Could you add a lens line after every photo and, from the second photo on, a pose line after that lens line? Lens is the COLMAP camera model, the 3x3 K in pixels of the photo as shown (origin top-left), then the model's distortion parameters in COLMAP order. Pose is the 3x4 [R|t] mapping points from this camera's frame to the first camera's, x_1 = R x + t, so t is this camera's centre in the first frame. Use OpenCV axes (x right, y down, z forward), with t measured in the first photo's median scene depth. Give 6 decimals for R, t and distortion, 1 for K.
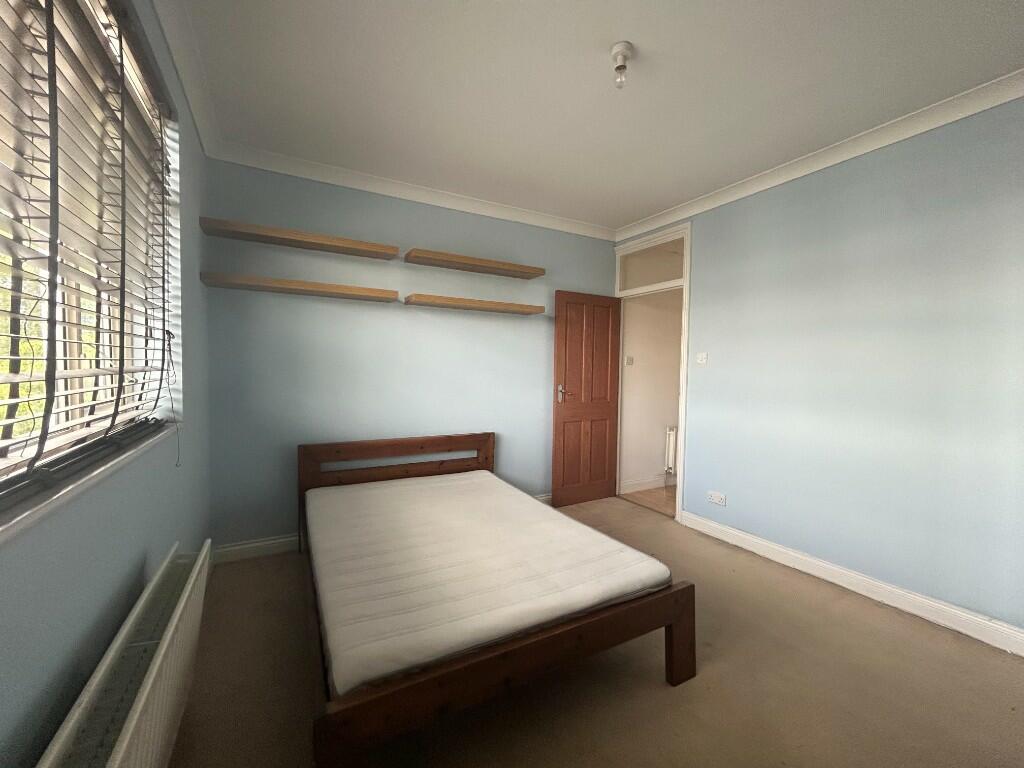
lens RADIAL K [[413.7, 0, 511.7], [0, 413.7, 386.2], [0, 0, 1]] dist [0.002026, 0.000047]
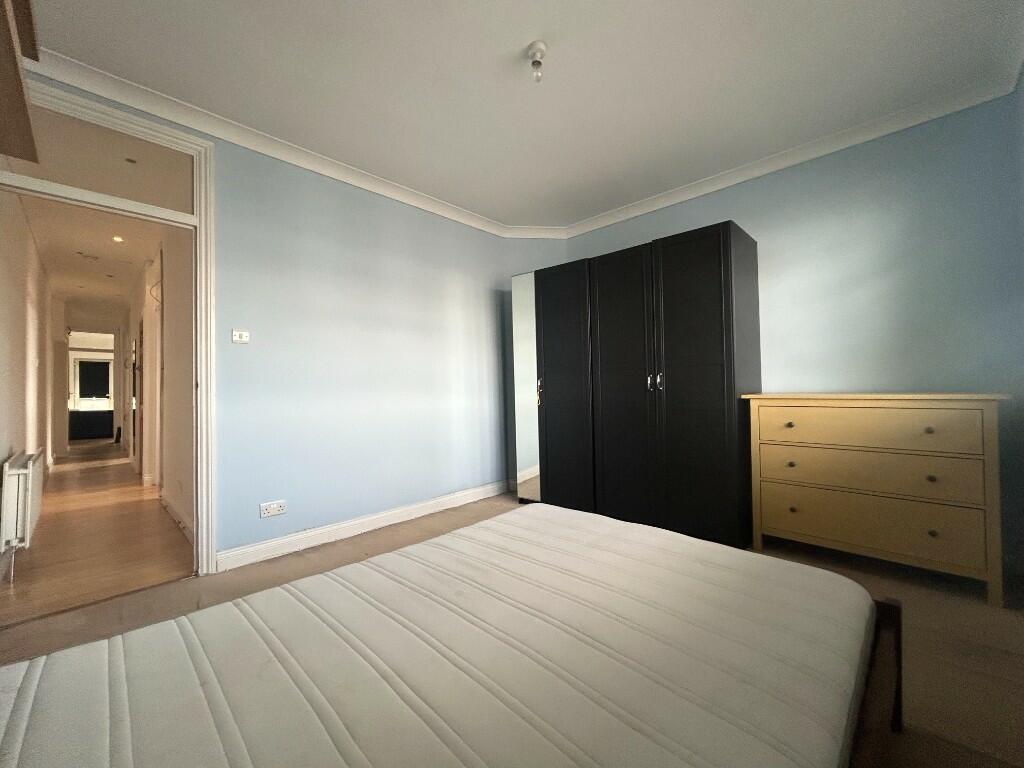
lens RADIAL K [[413.7, 0, 511.7], [0, 413.7, 377.5], [0, 0, 1]] dist [0.002026, 0.000047]
pose [[-0.291747, -0.002175, 0.956493, -0.448627], [0.030144, 0.999480, 0.011467, 0.014183], [-0.956020, 0.032178, -0.291530, 0.812468]]
